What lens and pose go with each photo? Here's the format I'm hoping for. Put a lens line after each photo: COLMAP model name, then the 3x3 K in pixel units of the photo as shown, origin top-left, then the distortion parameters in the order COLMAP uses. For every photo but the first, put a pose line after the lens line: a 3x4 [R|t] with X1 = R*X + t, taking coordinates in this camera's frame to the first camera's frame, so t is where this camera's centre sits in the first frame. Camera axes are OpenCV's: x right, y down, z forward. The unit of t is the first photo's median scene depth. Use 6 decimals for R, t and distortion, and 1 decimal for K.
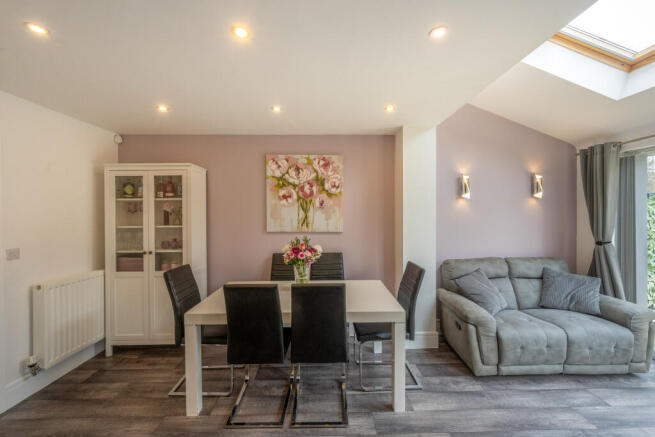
lens RADIAL K [[266.9, 0, 327.8], [0, 266.9, 216.3], [0, 0, 1]] dist [0.001462, -0.000304]
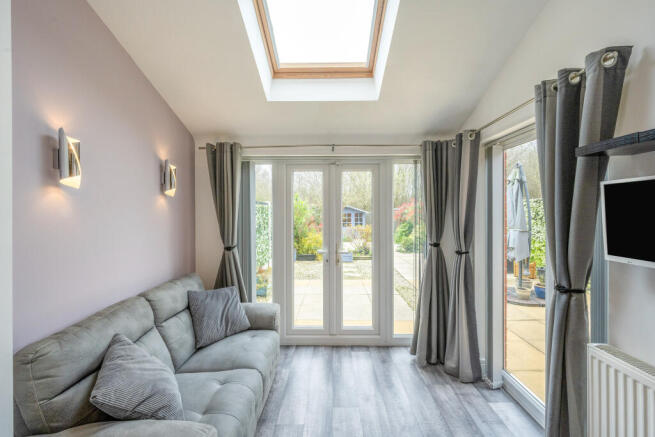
lens RADIAL K [[266.9, 0, 326.4], [0, 266.9, 210.8], [0, 0, 1]] dist [0.001462, -0.000304]
pose [[0.035063, 0.003280, 0.999380, 0.088726], [0.014877, 0.999882, -0.003803, -0.020297], [-0.999274, 0.015002, 0.035011, 0.568133]]
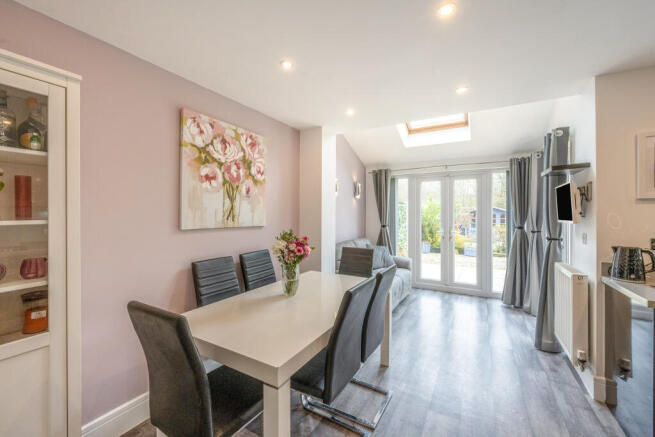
lens RADIAL K [[266.9, 0, 326.6], [0, 266.9, 213.2], [0, 0, 1]] dist [0.001462, -0.000304]
pose [[0.519840, 0.004365, 0.854252, -0.590865], [0.005497, 0.999949, -0.008454, 0.026440], [-0.854246, 0.009091, 0.519790, 0.379454]]
